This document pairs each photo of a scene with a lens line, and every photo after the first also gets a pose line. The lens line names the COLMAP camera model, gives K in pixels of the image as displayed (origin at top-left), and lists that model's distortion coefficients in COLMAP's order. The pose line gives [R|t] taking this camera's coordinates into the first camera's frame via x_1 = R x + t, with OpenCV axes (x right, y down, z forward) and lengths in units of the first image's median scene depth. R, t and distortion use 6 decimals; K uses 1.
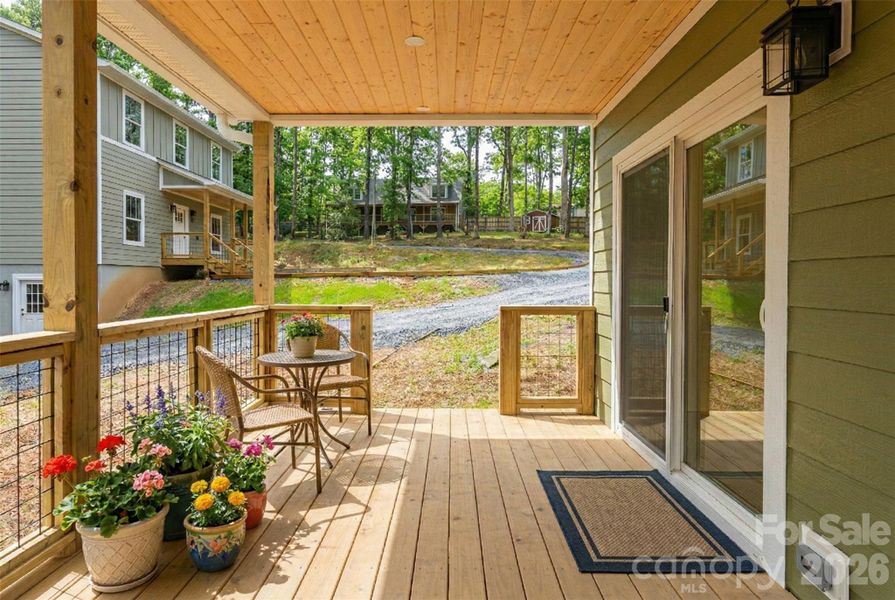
lens RADIAL K [[574.4, 0, 447.5], [0, 574.4, 300.0], [0, 0, 1]] dist [-0.001963, 0.000091]
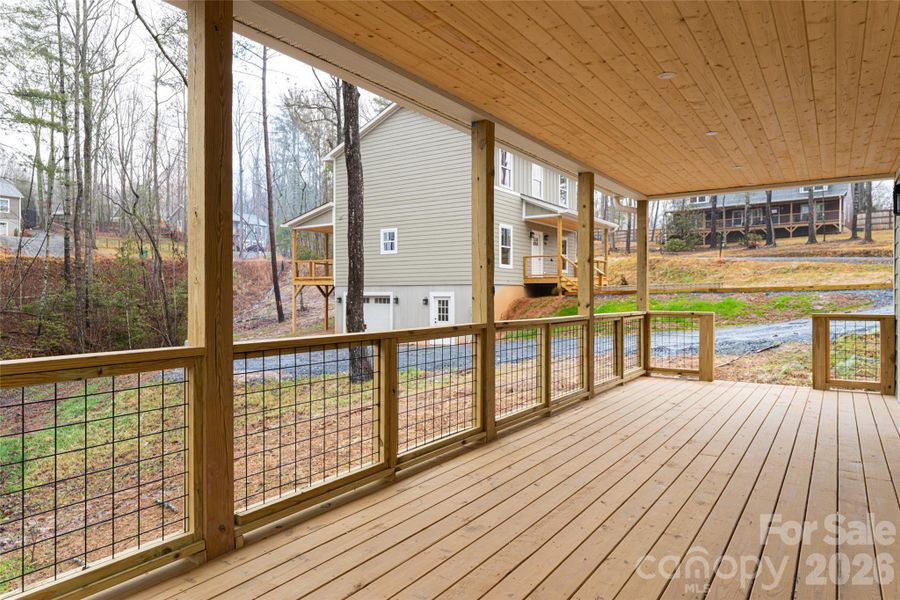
lens RADIAL K [[577.6, 0, 450.0], [0, 577.6, 300.0], [0, 0, 1]] dist [-0.001963, 0.000091]
pose [[0.843178, -0.002231, -0.537631, 0.015145], [-0.012543, 0.999638, -0.023820, 0.003404], [0.537489, 0.026828, 0.842844, -0.101307]]
